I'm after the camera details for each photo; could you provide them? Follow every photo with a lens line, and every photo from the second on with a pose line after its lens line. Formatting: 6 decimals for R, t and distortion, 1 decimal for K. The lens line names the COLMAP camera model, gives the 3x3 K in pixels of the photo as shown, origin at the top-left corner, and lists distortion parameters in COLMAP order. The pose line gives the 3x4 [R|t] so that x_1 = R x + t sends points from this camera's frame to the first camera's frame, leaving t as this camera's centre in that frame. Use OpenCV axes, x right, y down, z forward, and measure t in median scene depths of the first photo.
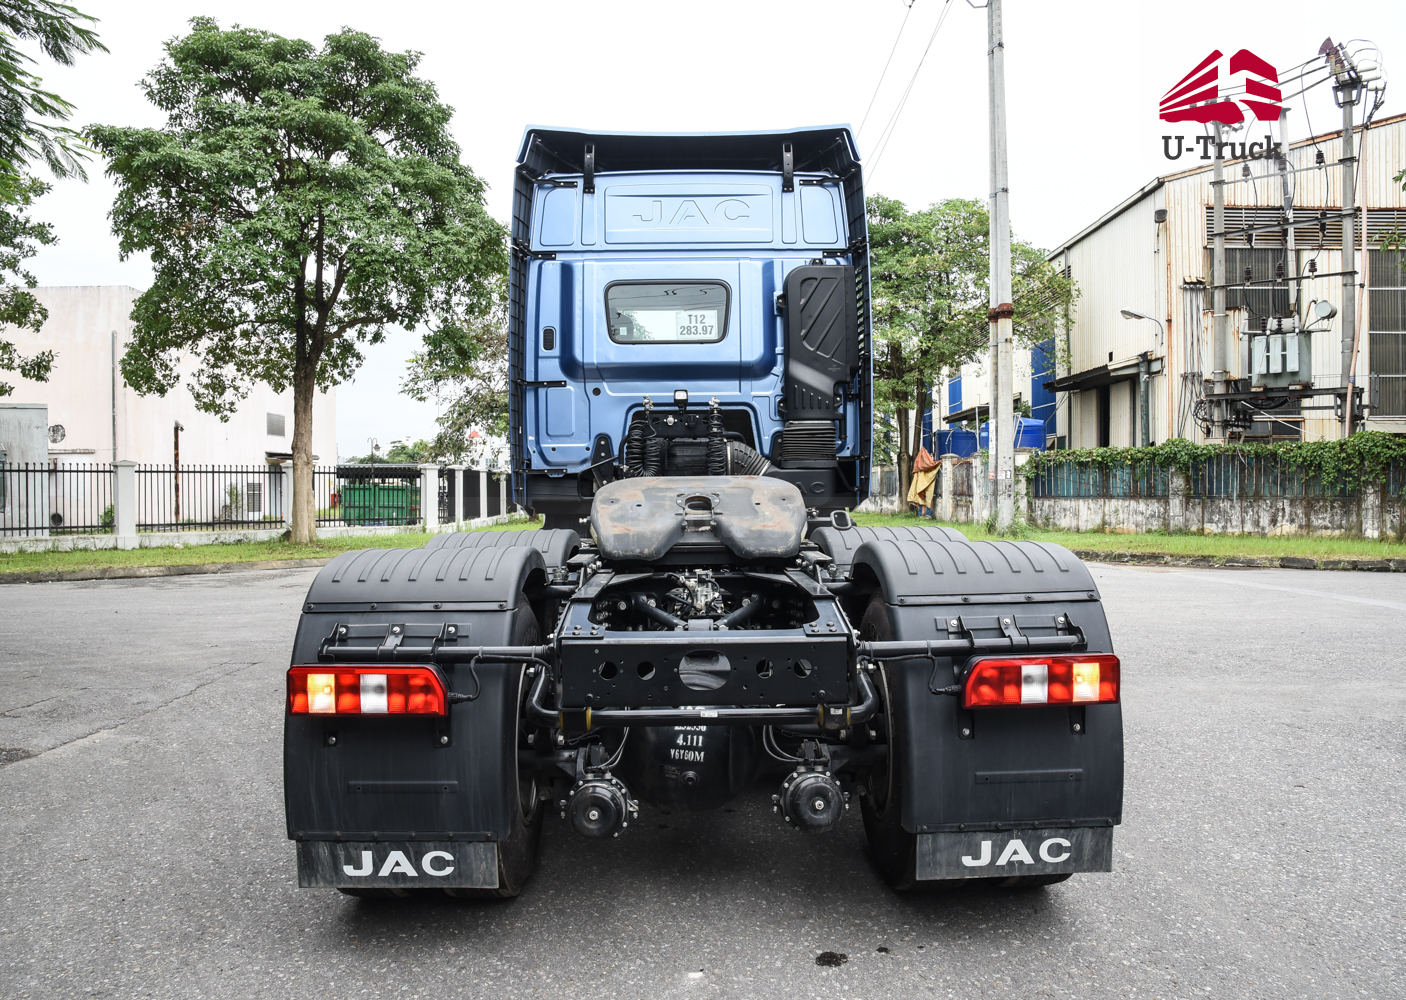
lens RADIAL K [[1045.0, 0, 734.3], [0, 1045.0, 498.8], [0, 0, 1]] dist [-0.110120, 0.056742]
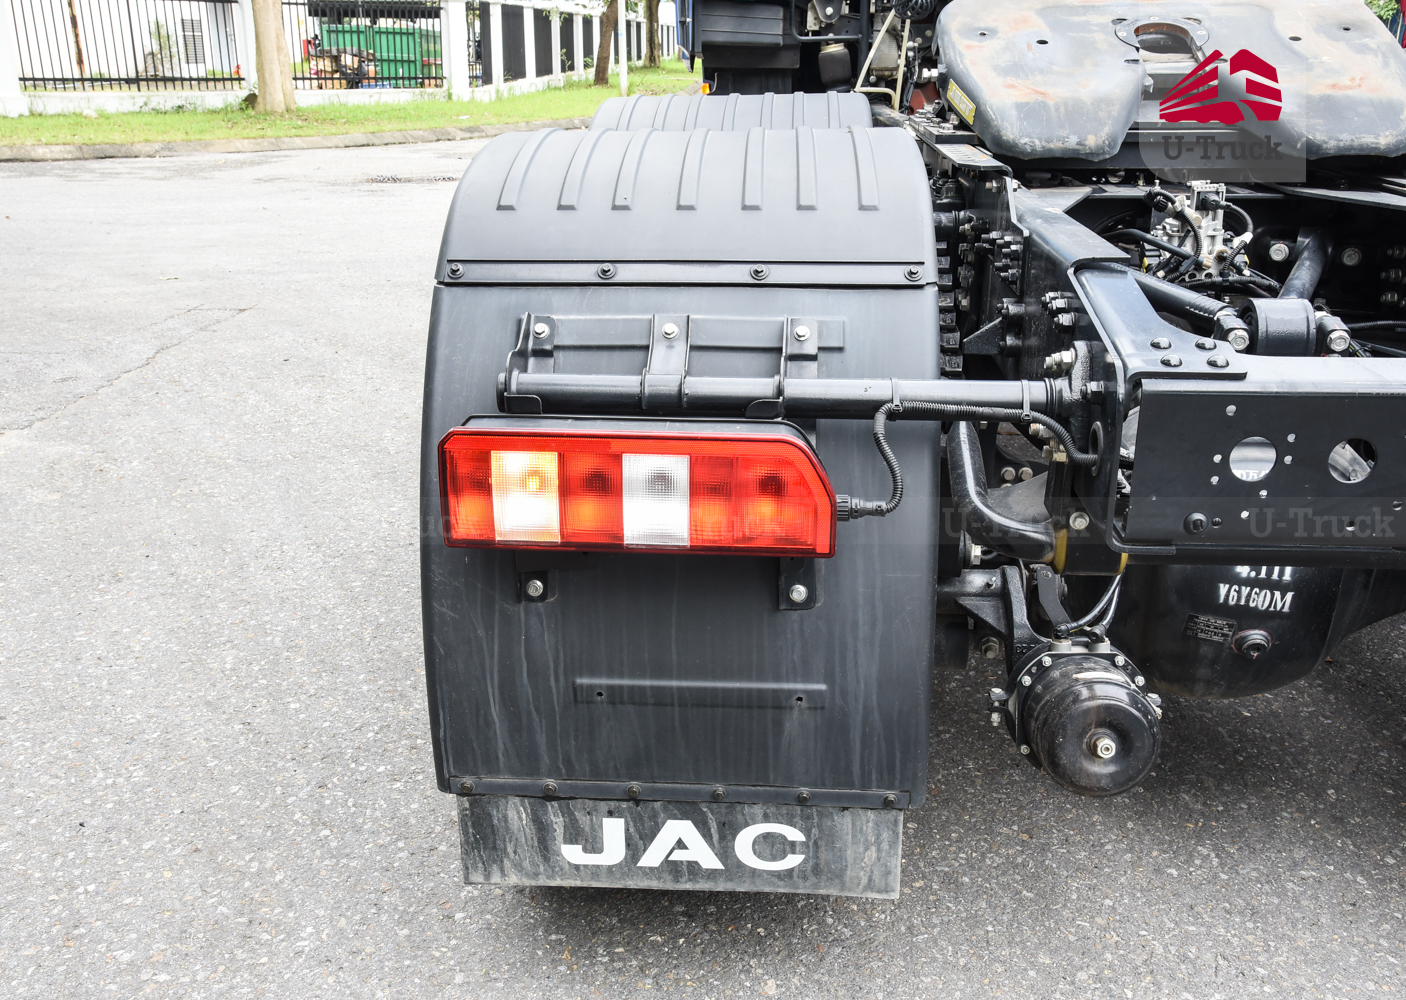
lens RADIAL K [[1393.5, 0, 729.0], [0, 1393.5, 496.0], [0, 0, 1]] dist [-0.015687, 0.127627]
pose [[0.996403, 0.036198, -0.076625, -0.222218], [-0.011468, 0.953465, 0.301284, 0.017333], [0.083965, -0.299322, 0.950451, 0.381084]]
